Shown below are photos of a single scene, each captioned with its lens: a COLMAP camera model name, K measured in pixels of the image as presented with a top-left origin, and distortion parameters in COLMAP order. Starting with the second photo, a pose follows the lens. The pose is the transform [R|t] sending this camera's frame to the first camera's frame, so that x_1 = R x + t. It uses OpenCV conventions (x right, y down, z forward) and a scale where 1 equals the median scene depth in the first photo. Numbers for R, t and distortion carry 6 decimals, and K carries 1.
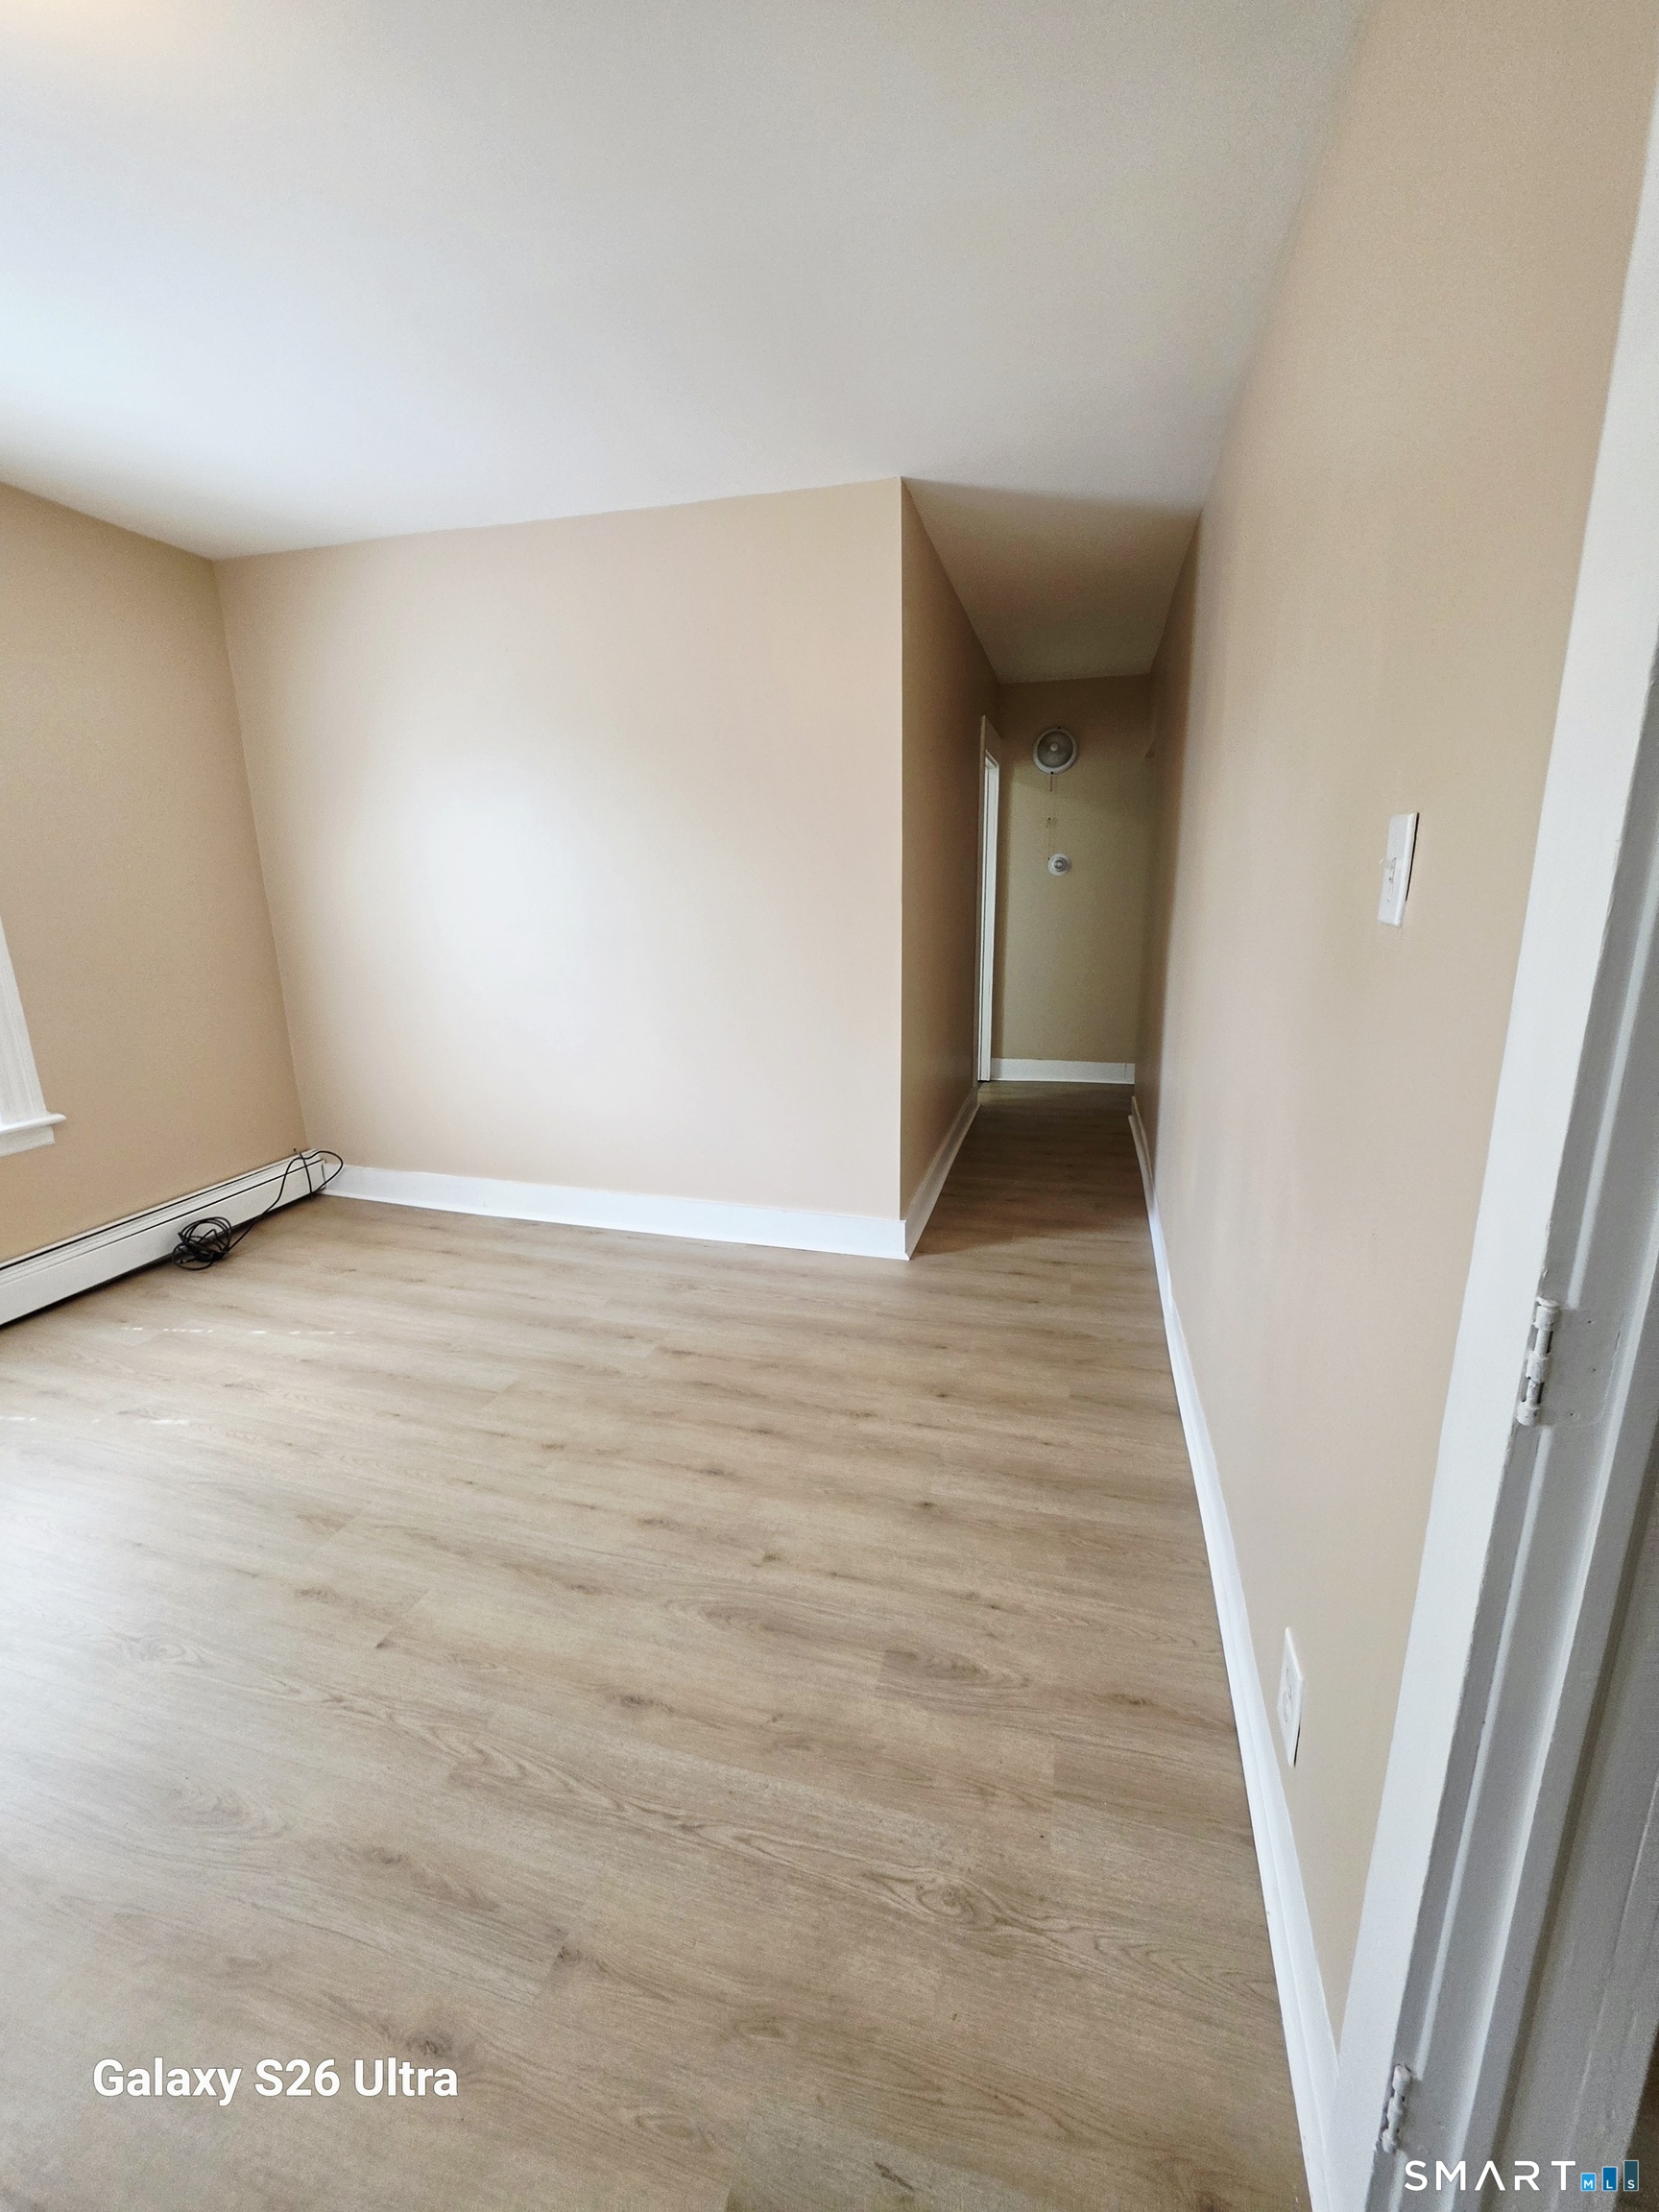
lens RADIAL K [[892.8, 0, 841.2], [0, 892.8, 1097.0], [0, 0, 1]] dist [-0.003951, 0.000797]
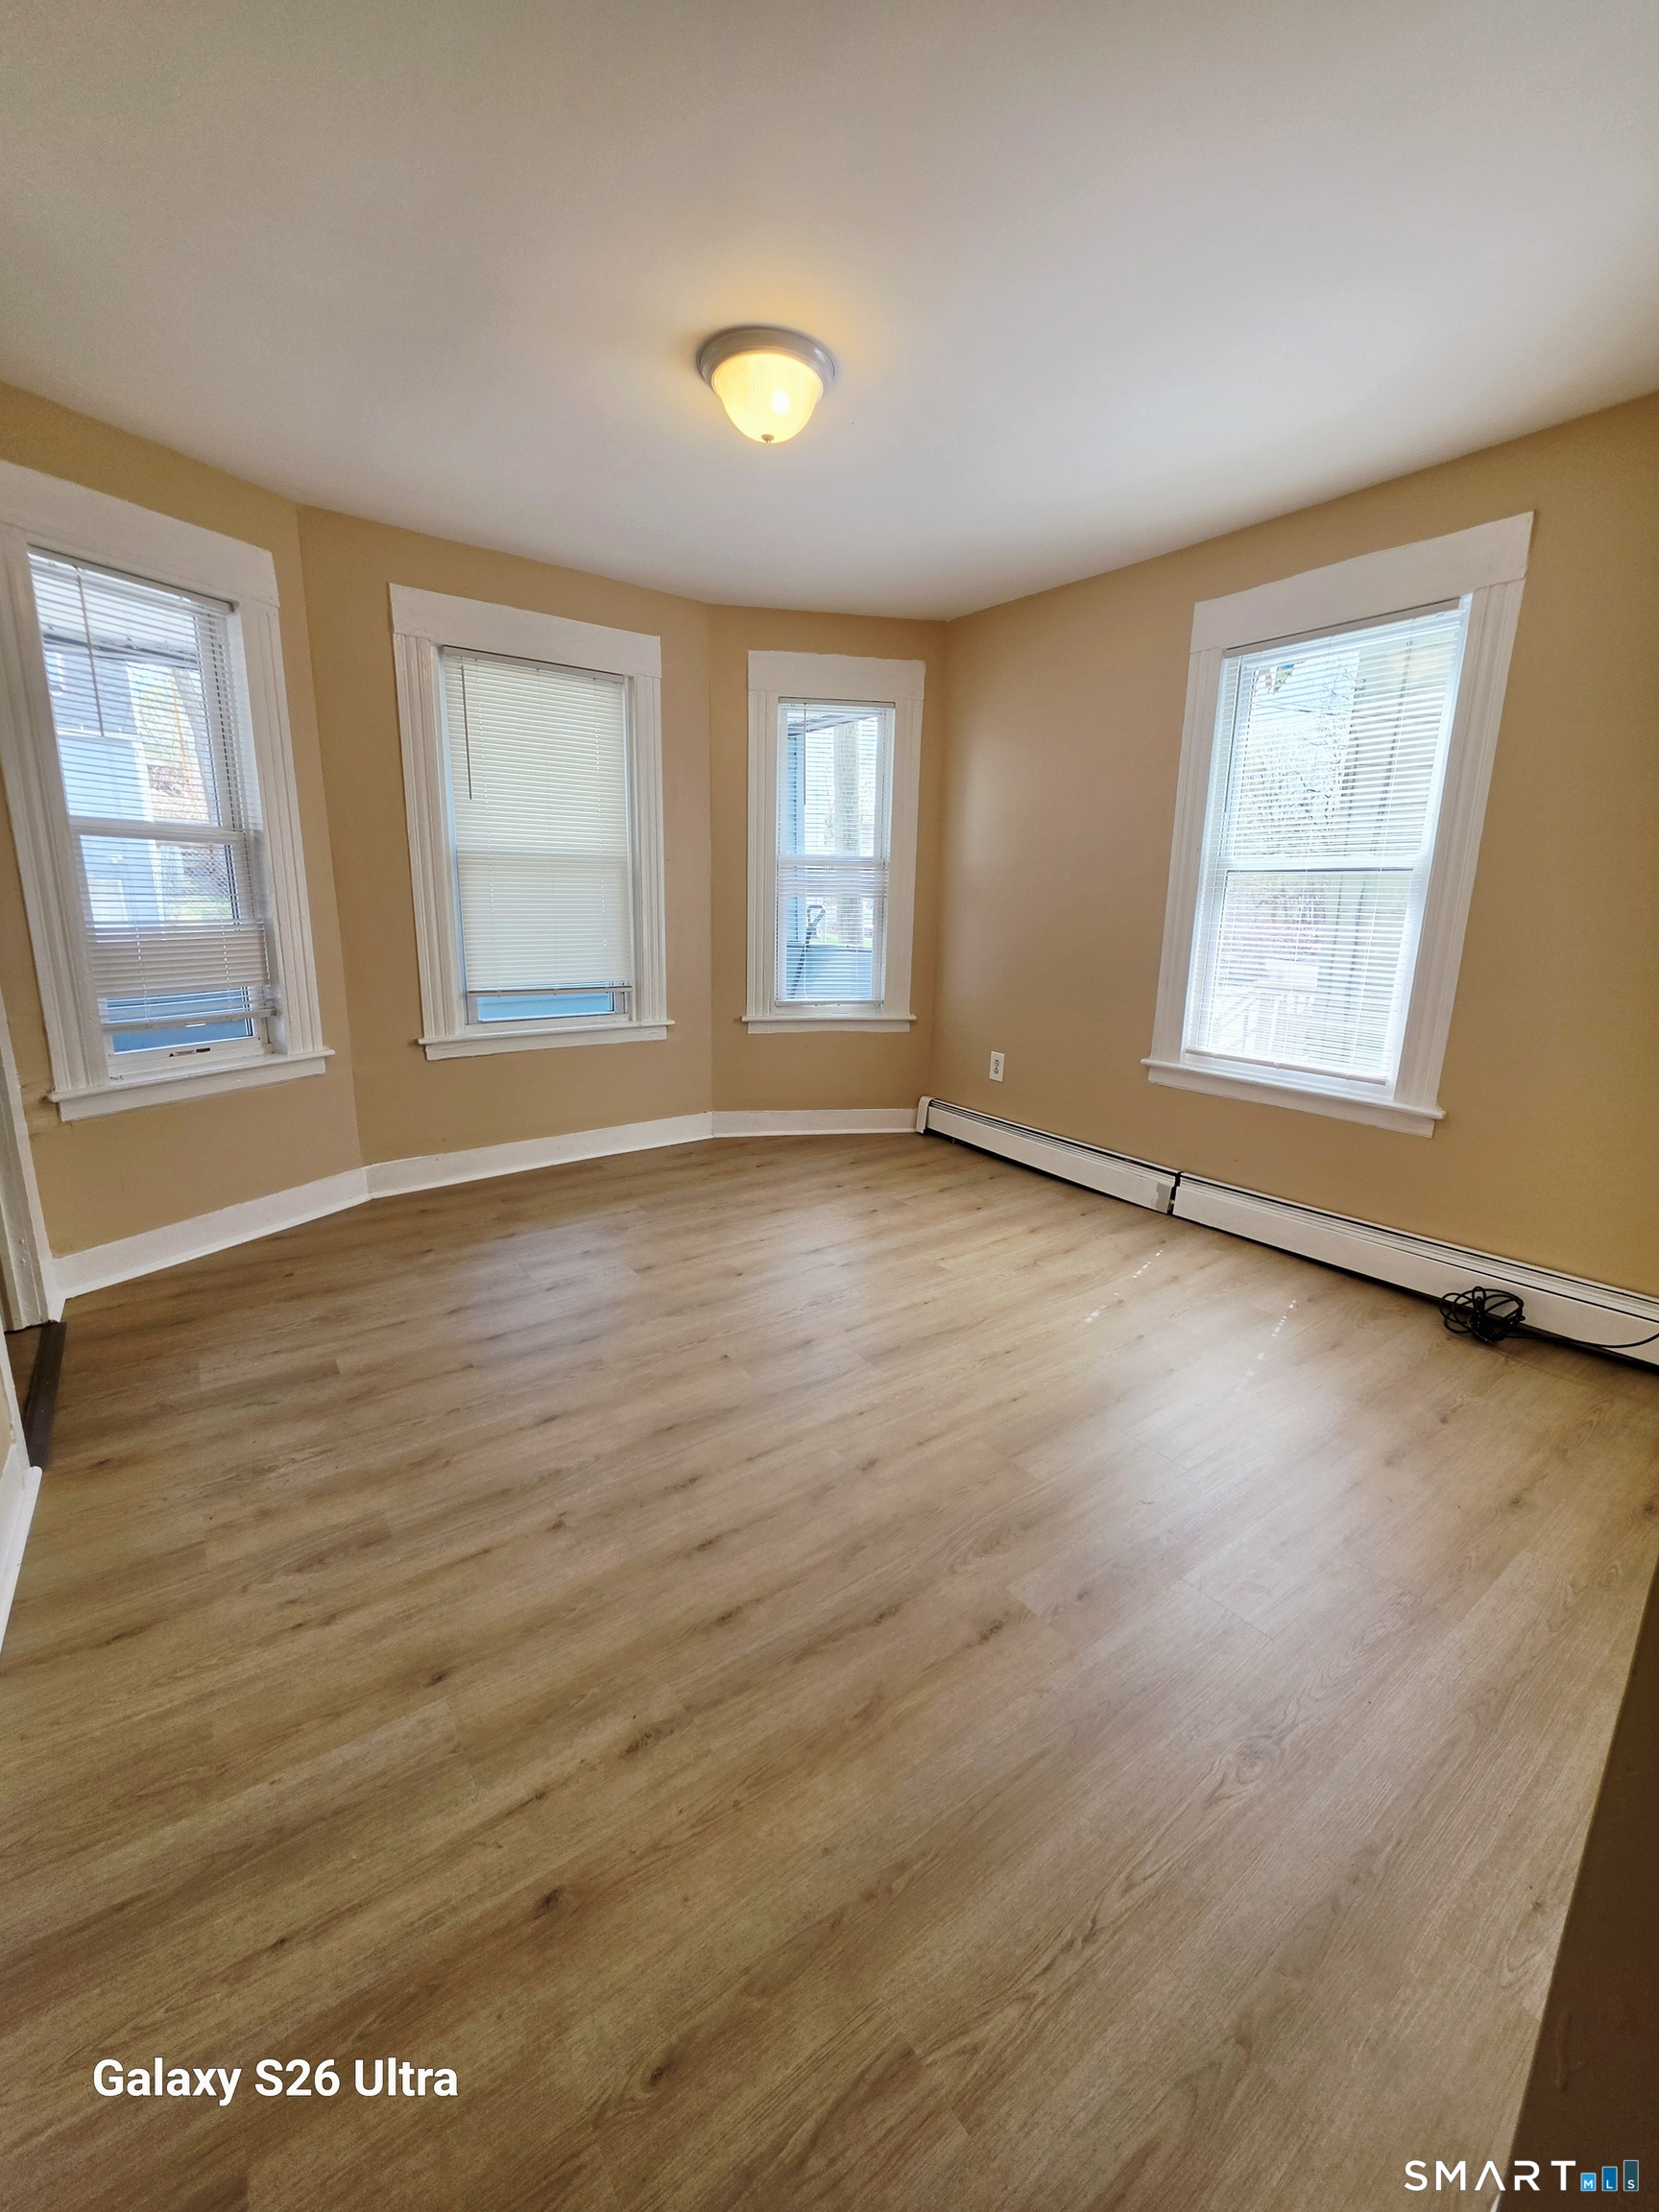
lens RADIAL K [[875.3, 0, 830.5], [0, 875.3, 1082.0], [0, 0, 1]] dist [-0.001692, -0.000093]
pose [[-0.616664, 0.162194, -0.770337, 0.314756], [-0.198346, 0.914964, 0.351424, -0.263868], [0.761829, 0.369504, -0.532055, 1.221557]]
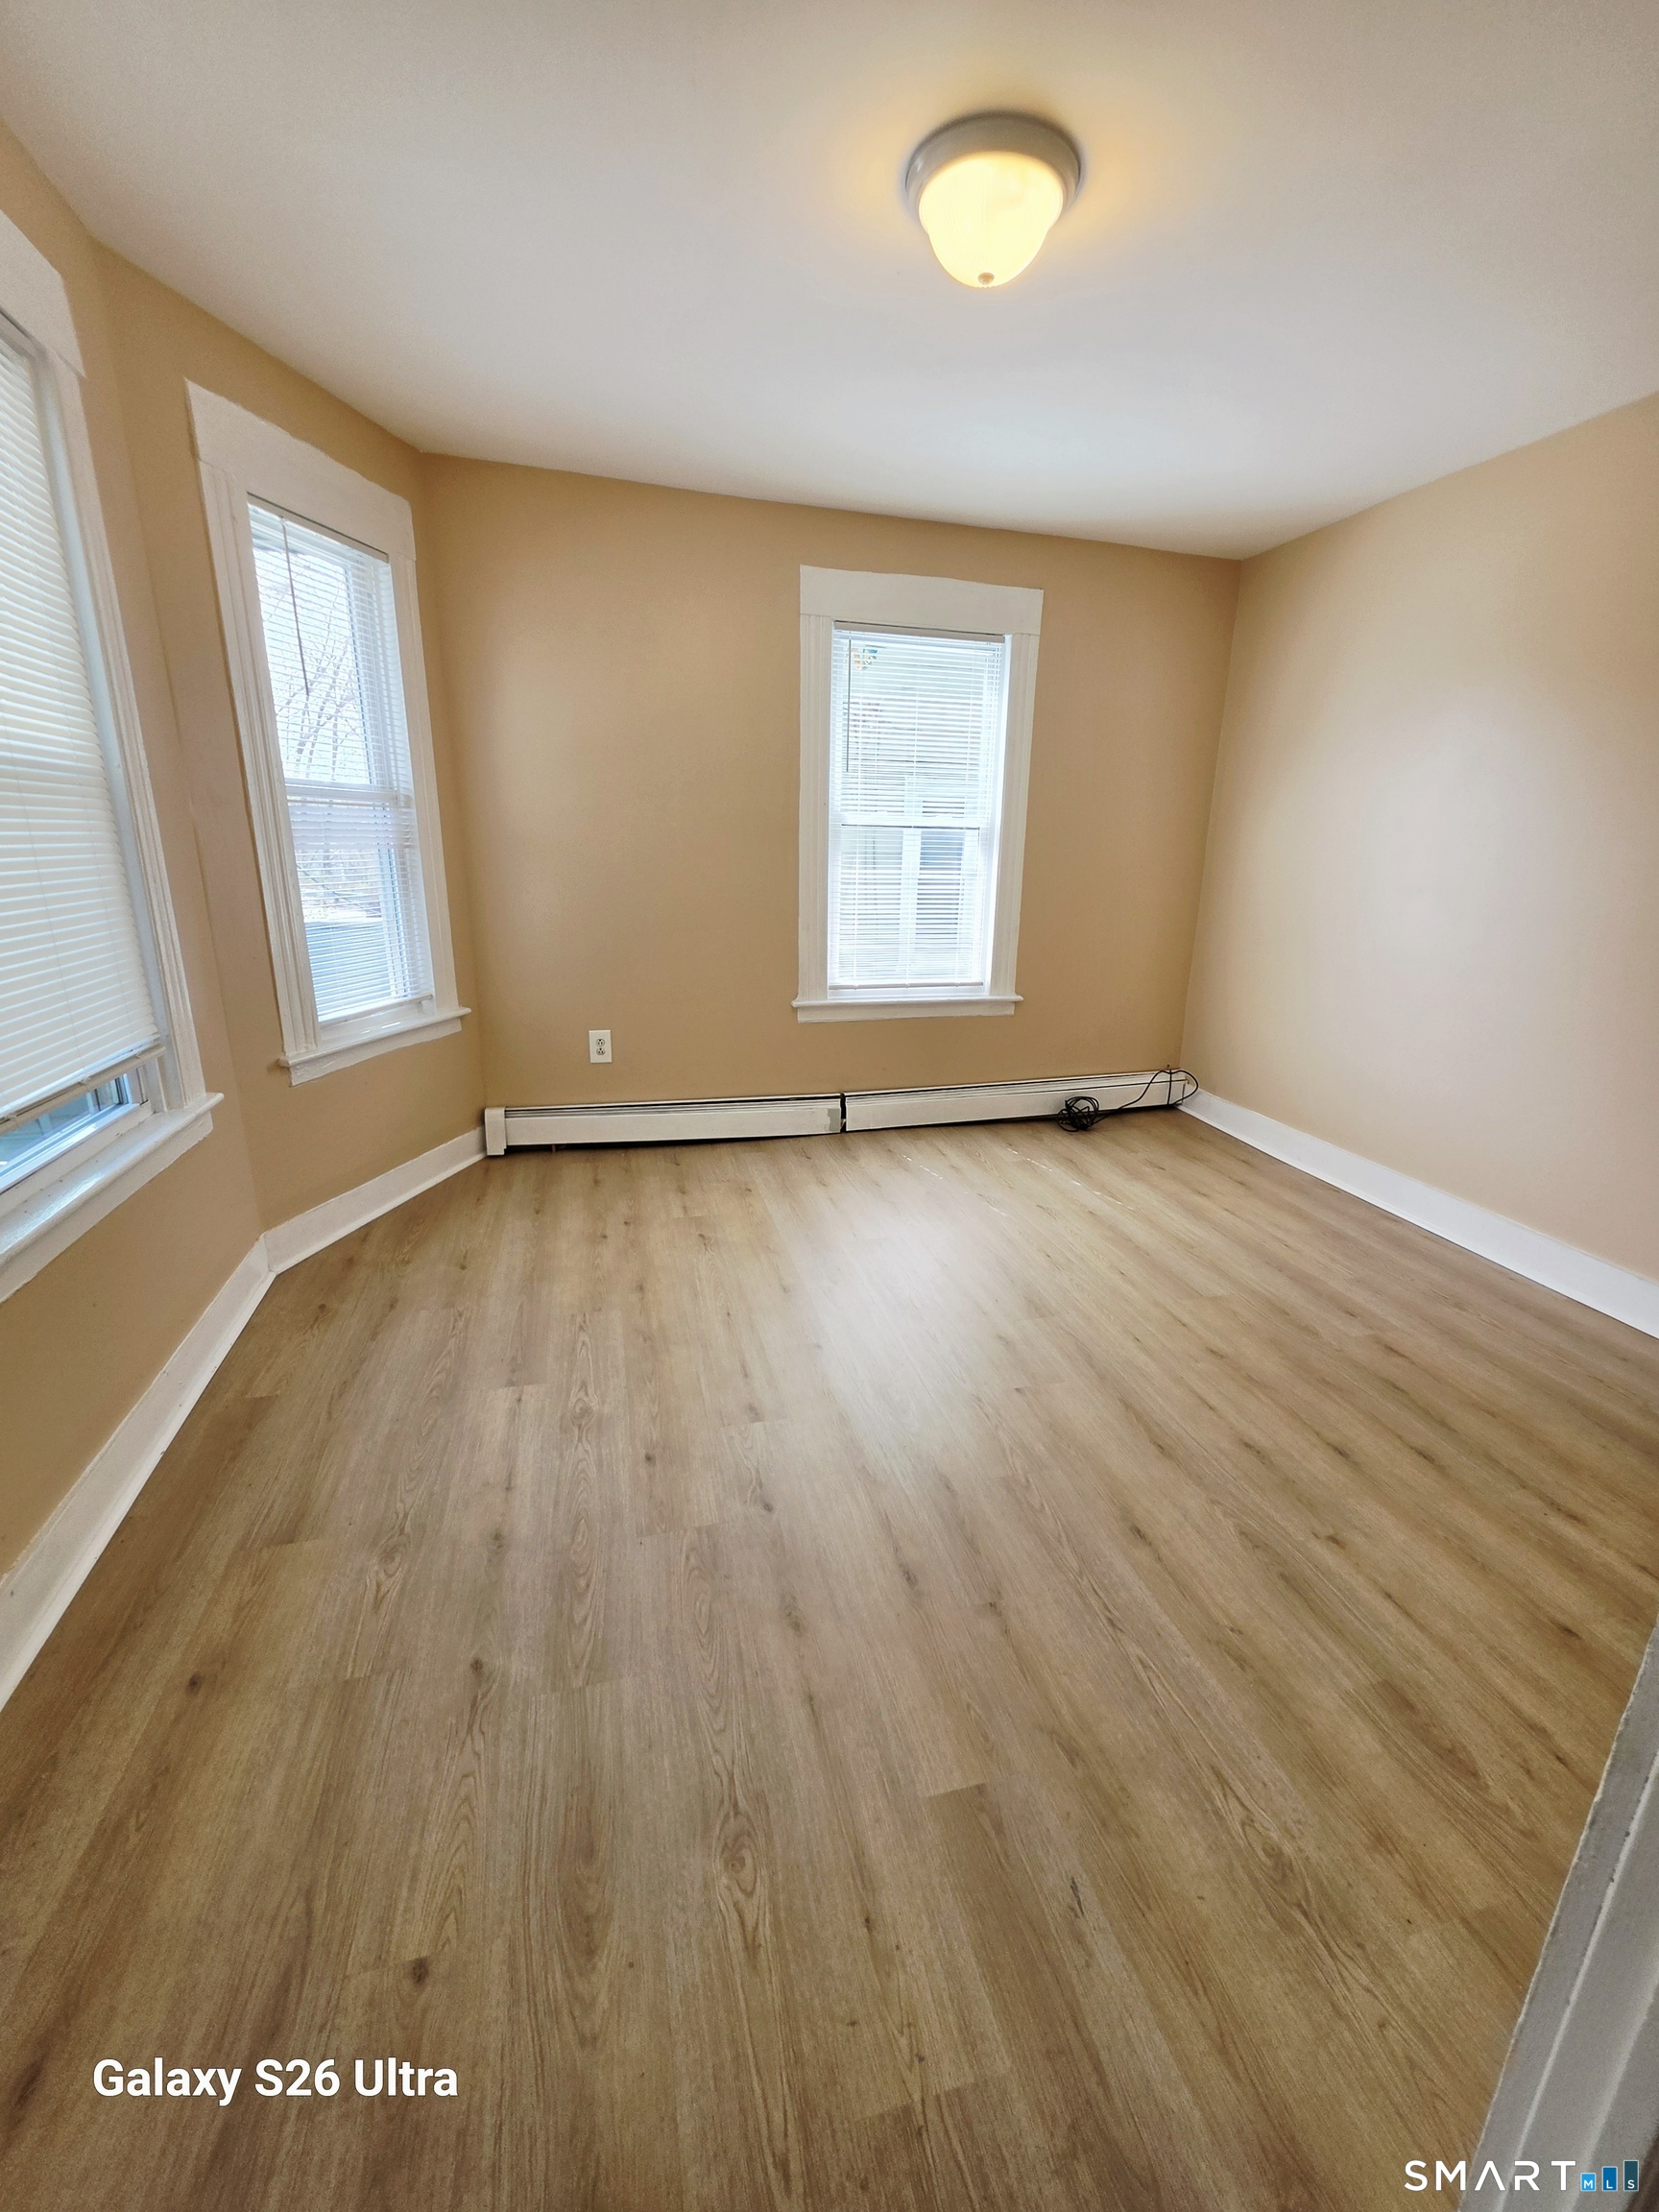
lens RADIAL K [[892.8, 0, 841.2], [0, 892.8, 1097.0], [0, 0, 1]] dist [-0.003951, 0.000797]
pose [[0.510749, 0.254936, -0.821062, 0.248184], [-0.228694, 0.960902, 0.156095, 0.020117], [0.828755, 0.108046, 0.549082, -0.021329]]
